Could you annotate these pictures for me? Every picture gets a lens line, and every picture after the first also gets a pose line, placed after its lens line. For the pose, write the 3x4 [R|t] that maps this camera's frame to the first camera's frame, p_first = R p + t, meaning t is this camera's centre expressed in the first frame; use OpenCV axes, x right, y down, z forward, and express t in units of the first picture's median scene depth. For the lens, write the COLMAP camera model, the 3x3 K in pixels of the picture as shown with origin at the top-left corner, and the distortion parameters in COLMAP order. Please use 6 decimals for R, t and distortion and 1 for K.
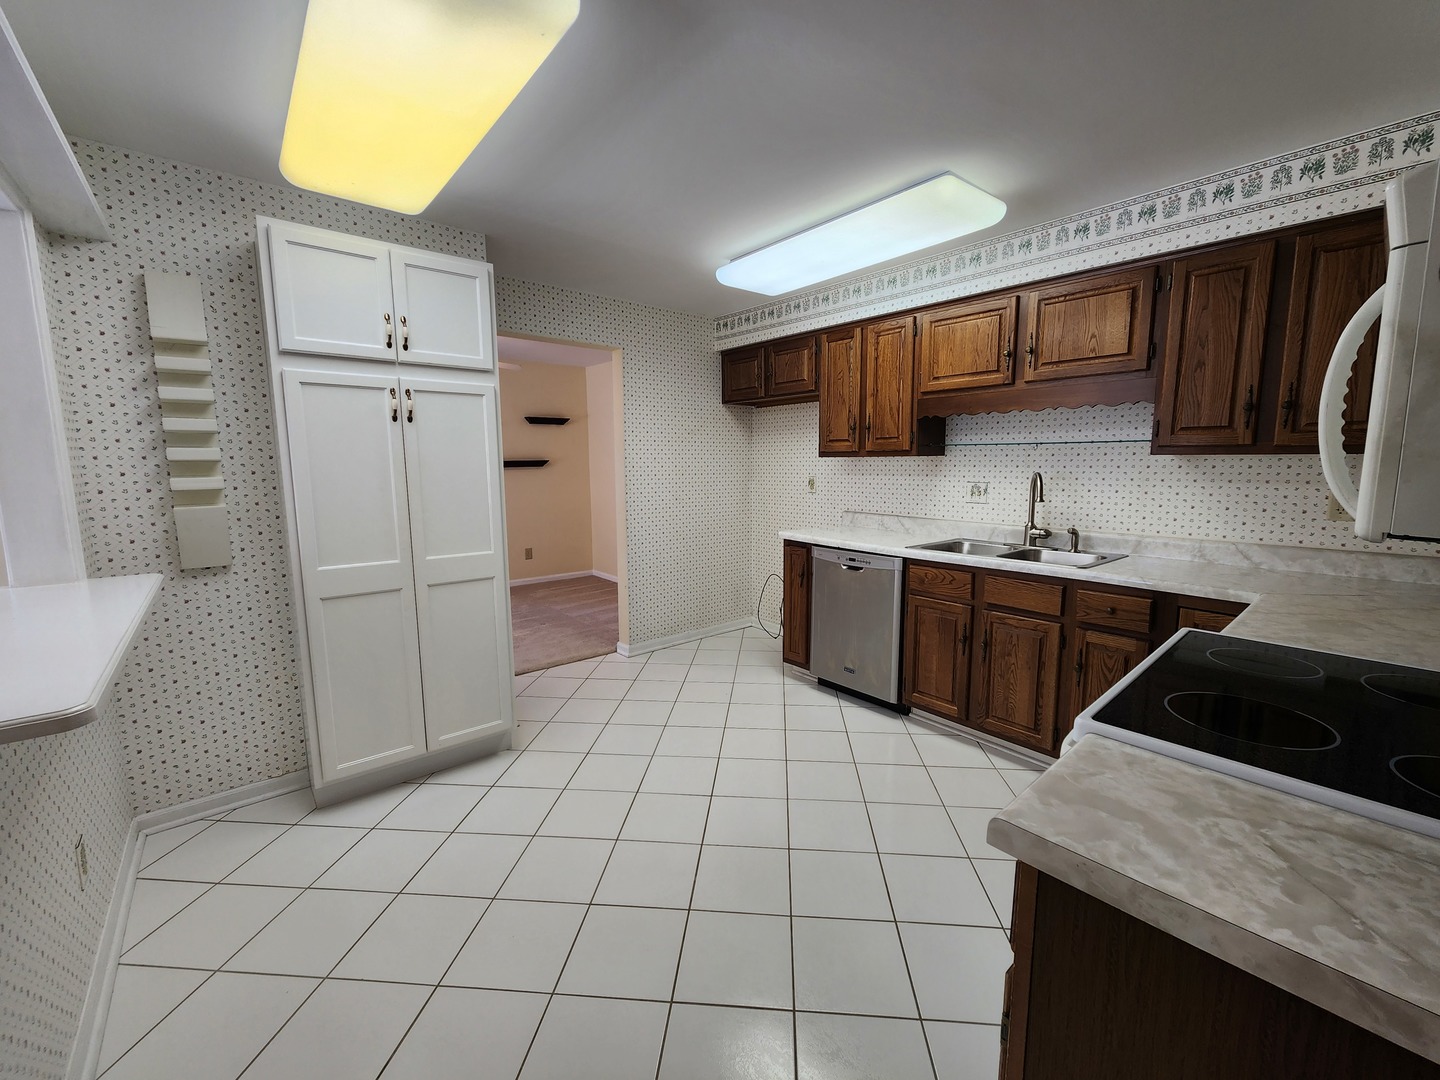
lens RADIAL K [[589.2, 0, 742.0], [0, 589.2, 544.8], [0, 0, 1]] dist [0.005775, -0.000693]
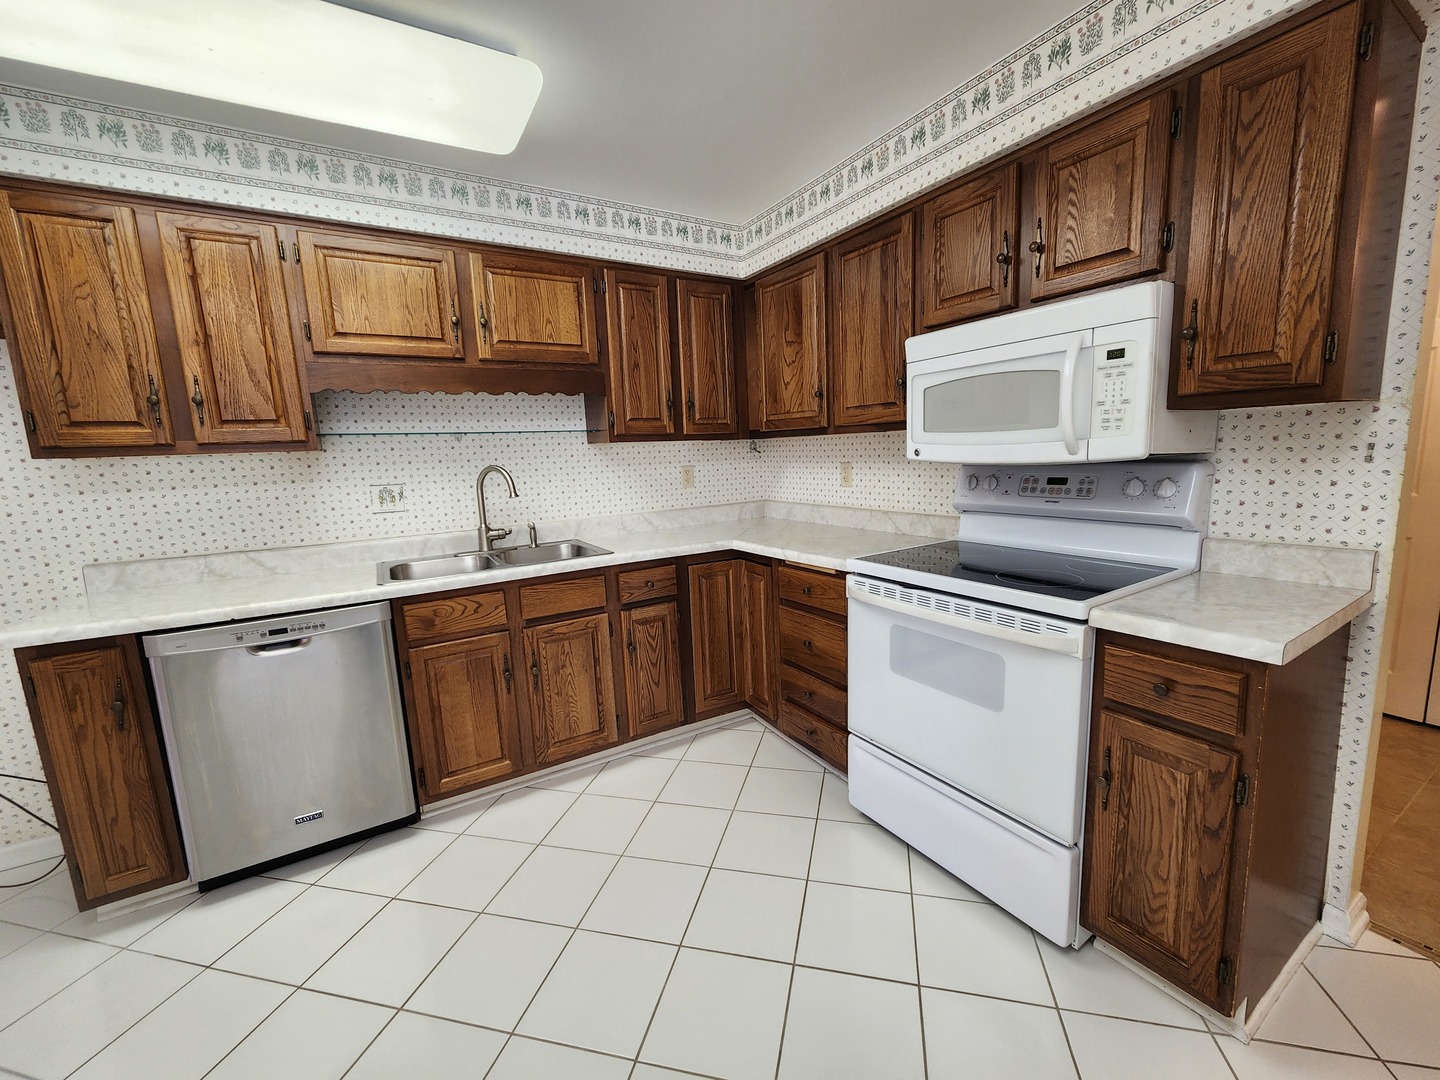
lens RADIAL K [[589.2, 0, 729.3], [0, 589.2, 539.7], [0, 0, 1]] dist [0.005775, -0.000693]
pose [[0.172051, -0.155571, 0.972726, -0.290890], [0.177840, 0.976132, 0.124660, -0.057657], [-0.968902, 0.151541, 0.195611, 0.471031]]
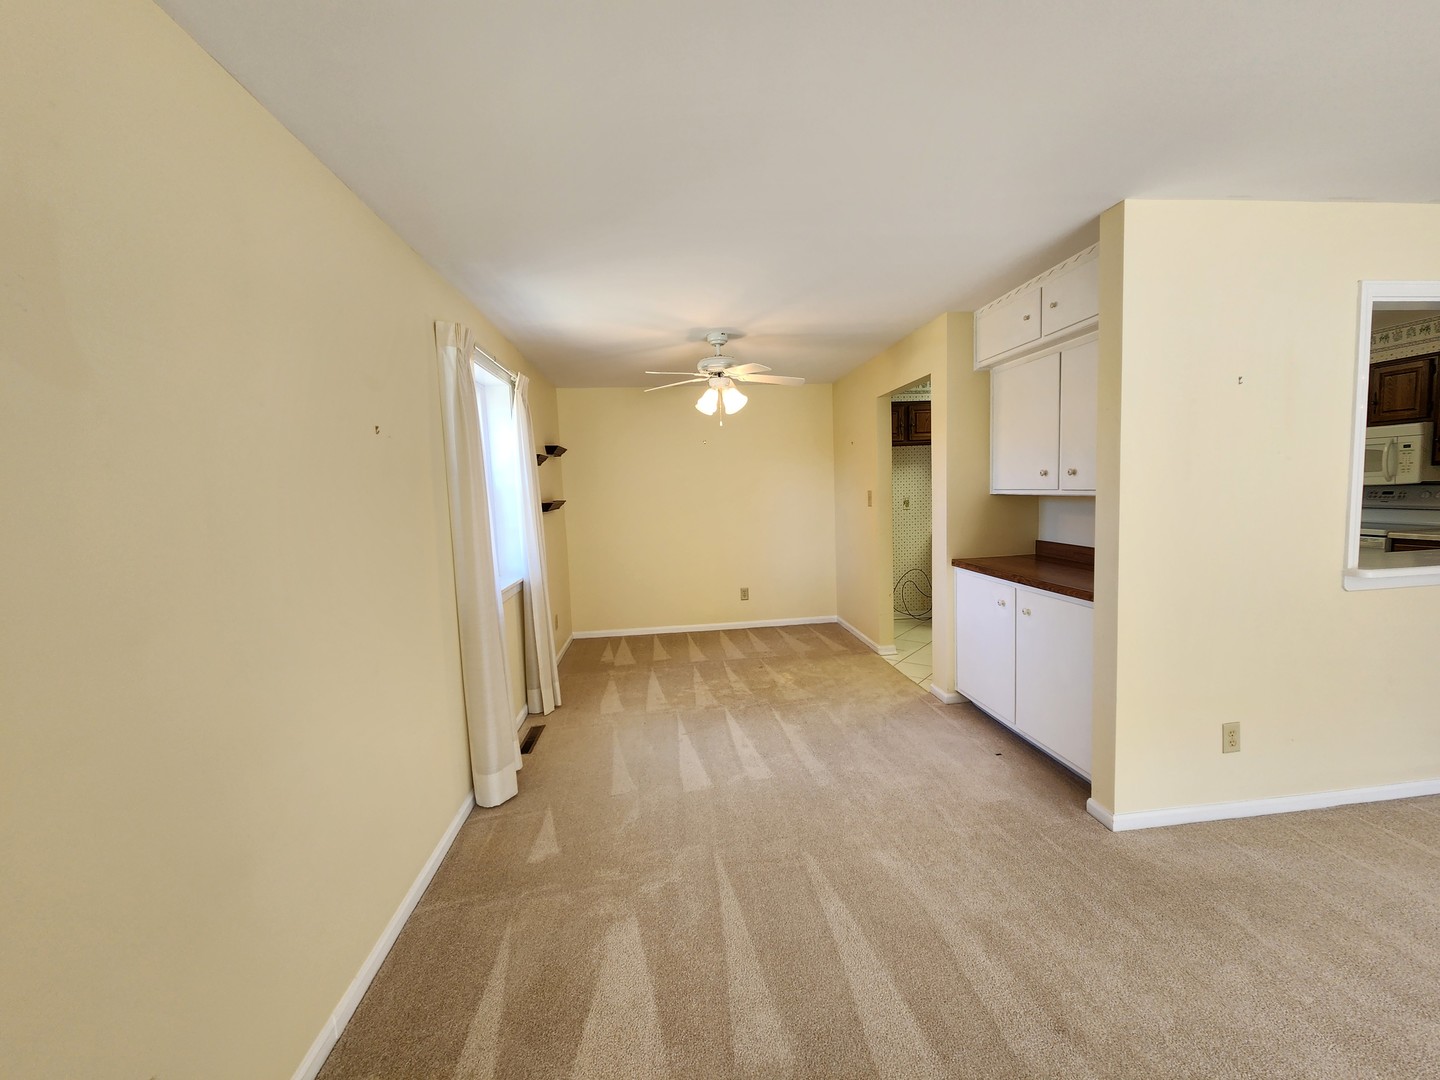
lens RADIAL K [[589.2, 0, 729.8], [0, 589.2, 544.0], [0, 0, 1]] dist [0.005775, -0.000693]
pose [[0.562313, -0.098564, 0.821029, -1.762939], [0.155127, 0.987818, 0.012342, -0.125490], [-0.812243, 0.120423, 0.570753, 0.751268]]
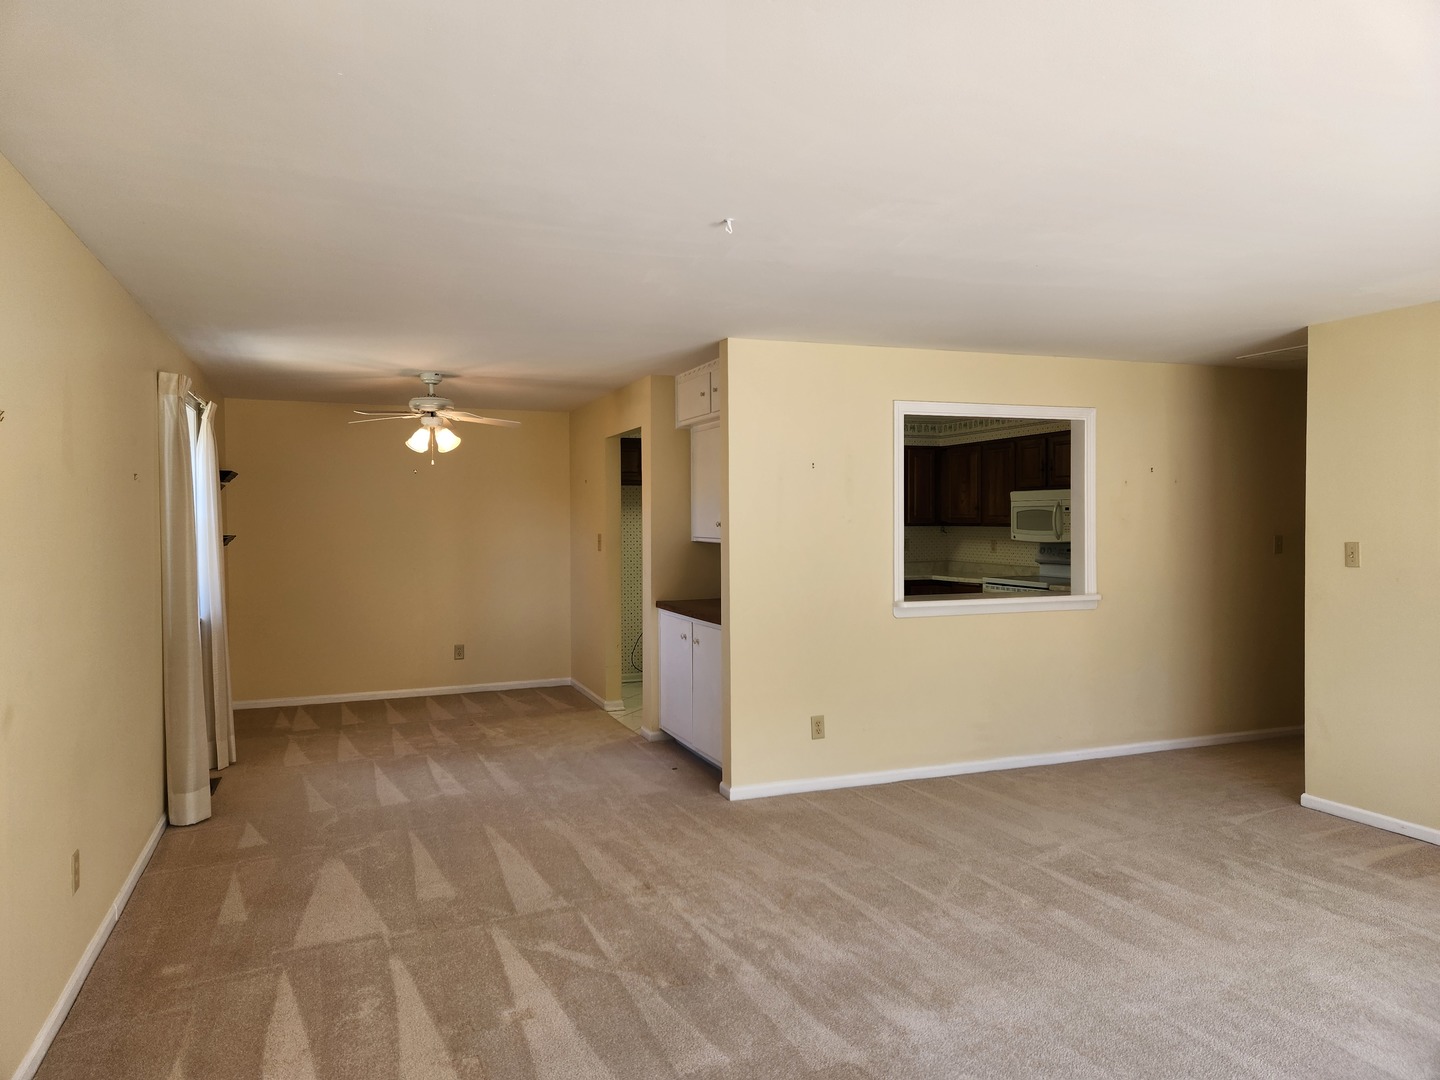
lens RADIAL K [[965.8, 0, 725.8], [0, 965.8, 531.6], [0, 0, 1]] dist [0.034269, -0.011196]
pose [[0.324906, -0.014877, 0.945629, -2.420261], [0.139958, 0.989623, -0.032518, -0.072586], [-0.935333, 0.142913, 0.323617, 0.255835]]
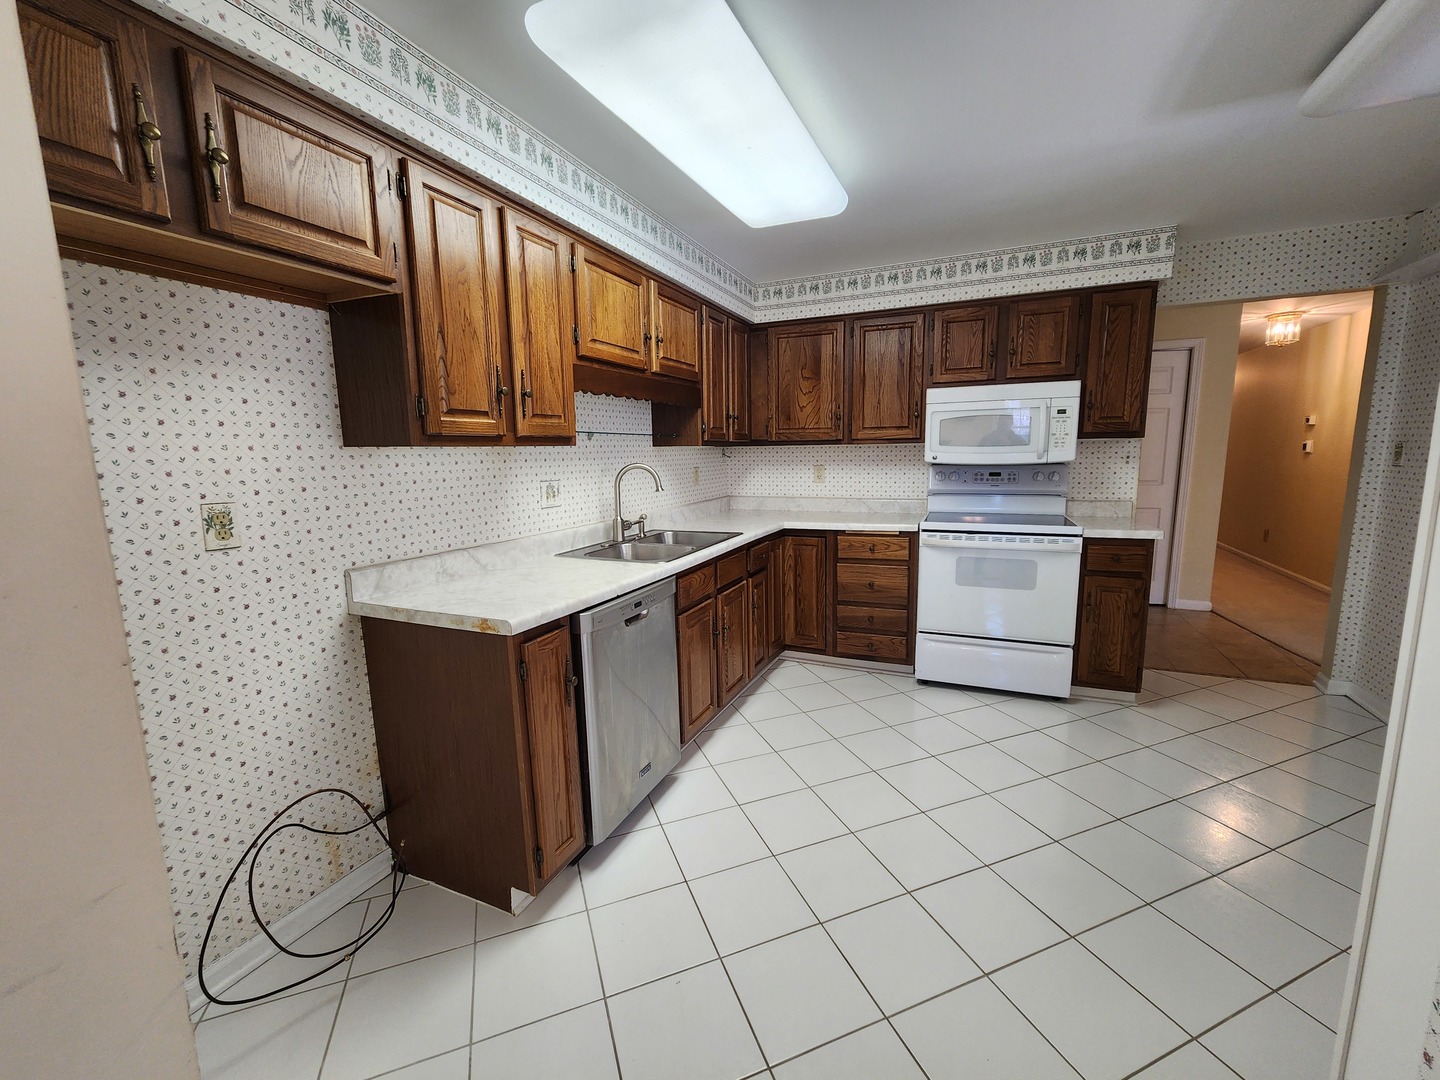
lens RADIAL K [[589.2, 0, 734.3], [0, 589.2, 537.5], [0, 0, 1]] dist [0.005775, -0.000693]
pose [[-0.425114, -0.124879, 0.896484, -0.443385], [0.144818, 0.968294, 0.203555, -0.168068], [-0.893480, 0.216361, -0.393550, 1.188064]]
